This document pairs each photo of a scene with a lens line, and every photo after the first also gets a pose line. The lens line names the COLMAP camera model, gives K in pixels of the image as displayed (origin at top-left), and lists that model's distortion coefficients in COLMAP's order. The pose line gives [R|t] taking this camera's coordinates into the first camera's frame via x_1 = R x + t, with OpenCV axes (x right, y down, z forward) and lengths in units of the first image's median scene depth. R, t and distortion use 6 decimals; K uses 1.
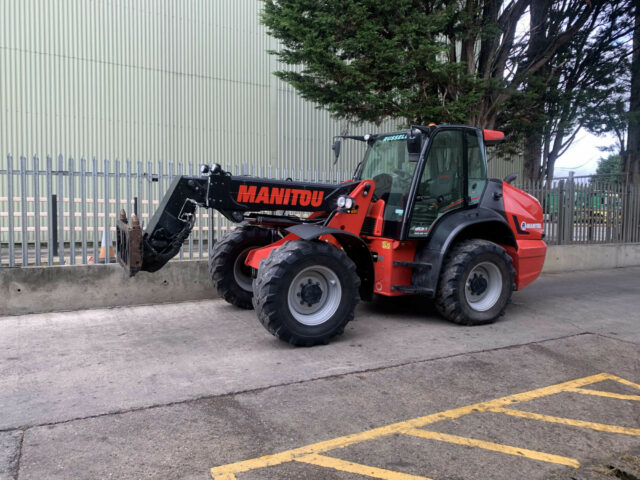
lens RADIAL K [[471.7, 0, 320.0], [0, 471.7, 240.0], [0, 0, 1]] dist [0.013280, 0.001601]
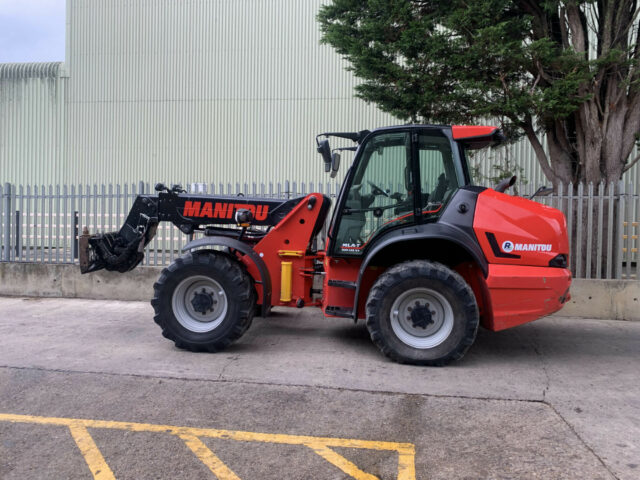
lens RADIAL K [[475.1, 0, 320.2], [0, 475.1, 252.1], [0, 0, 1]] dist [0.000447, 0.001498]
pose [[0.819008, 0.036524, -0.572619, 0.810938], [-0.042728, 0.999083, 0.002613, -0.012622], [0.572190, 0.022327, 0.819817, 0.276477]]
